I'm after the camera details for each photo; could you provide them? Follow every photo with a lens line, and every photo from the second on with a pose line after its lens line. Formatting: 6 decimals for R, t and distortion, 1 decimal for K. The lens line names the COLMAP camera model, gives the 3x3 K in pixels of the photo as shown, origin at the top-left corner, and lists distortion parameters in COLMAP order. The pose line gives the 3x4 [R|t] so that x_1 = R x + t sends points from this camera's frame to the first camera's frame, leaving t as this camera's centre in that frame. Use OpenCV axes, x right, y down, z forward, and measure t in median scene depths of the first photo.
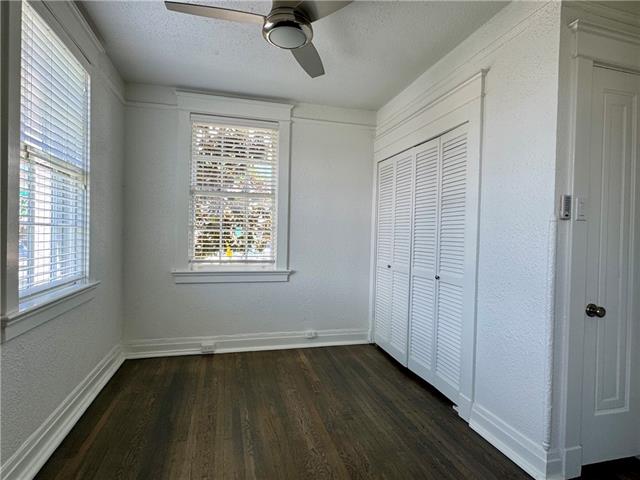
lens RADIAL K [[347.1, 0, 322.5], [0, 347.1, 240.9], [0, 0, 1]] dist [-0.002363, 0.000503]
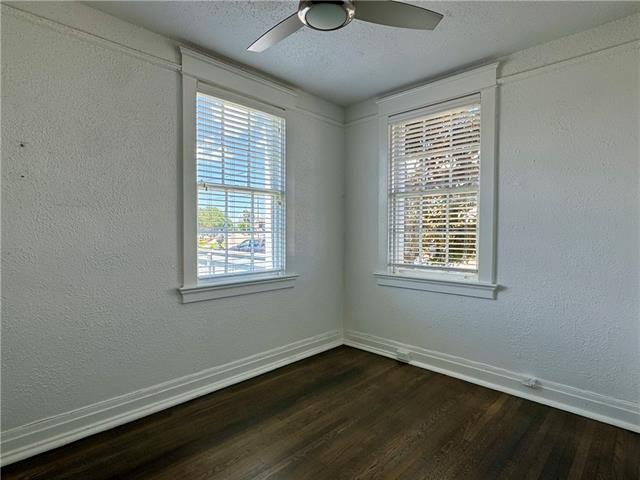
lens RADIAL K [[347.1, 0, 314.7], [0, 347.1, 243.1], [0, 0, 1]] dist [-0.002363, 0.000503]
pose [[0.506133, 0.007957, -0.862419, 0.372346], [-0.009536, 0.999948, 0.003630, -0.004465], [0.862403, 0.006387, 0.506183, 0.301874]]
